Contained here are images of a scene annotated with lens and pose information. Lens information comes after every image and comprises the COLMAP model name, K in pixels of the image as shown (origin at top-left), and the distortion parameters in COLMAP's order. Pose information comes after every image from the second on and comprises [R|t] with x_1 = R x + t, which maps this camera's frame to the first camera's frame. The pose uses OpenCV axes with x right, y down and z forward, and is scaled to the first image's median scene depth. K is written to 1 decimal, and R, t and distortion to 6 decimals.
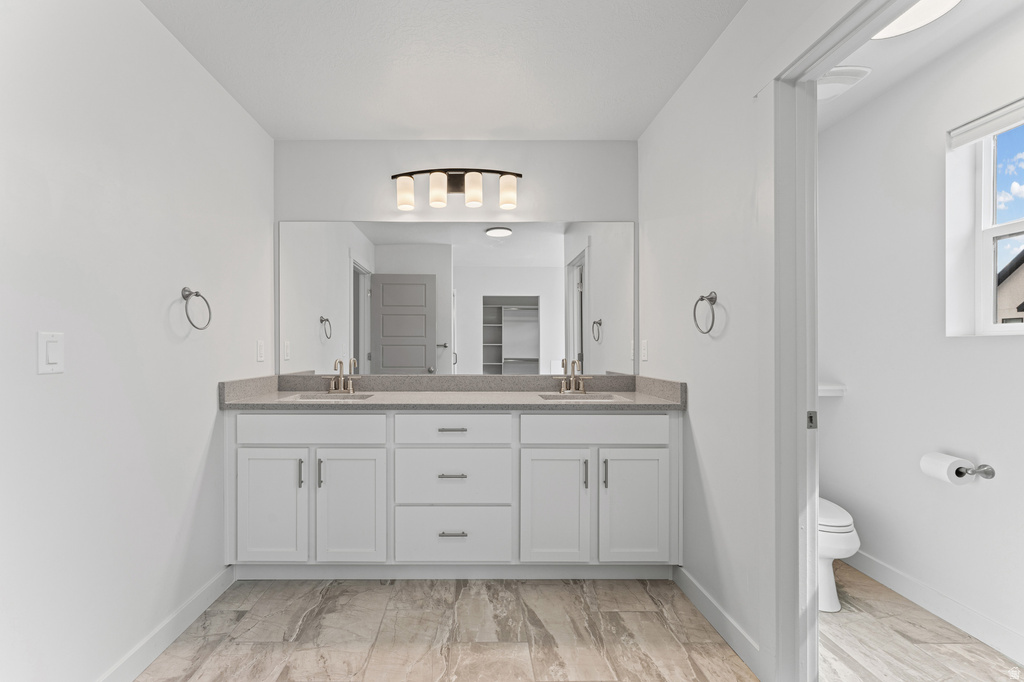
lens RADIAL K [[441.7, 0, 509.4], [0, 441.7, 349.5], [0, 0, 1]] dist [-0.000142, -0.000055]
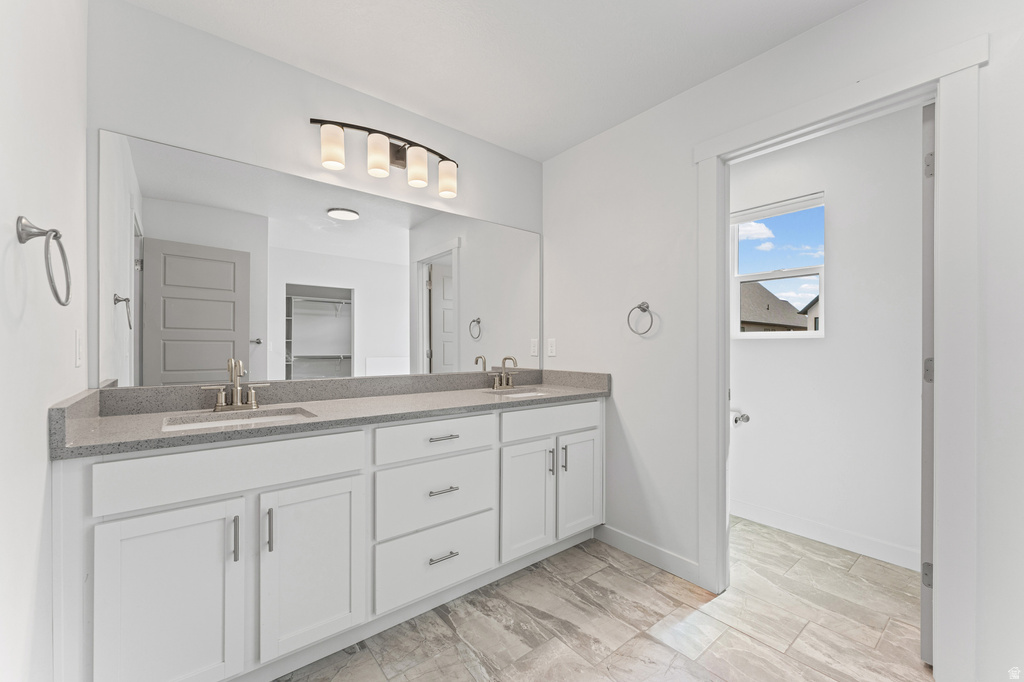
lens RADIAL K [[407.2, 0, 512.2], [0, 407.2, 345.6], [0, 0, 1]] dist [-0.003344, -0.000105]
pose [[0.780825, 0.002820, 0.624743, -0.516632], [-0.001493, 0.999995, -0.002647, -0.000029], [-0.624747, 0.001134, 0.780826, 0.279655]]
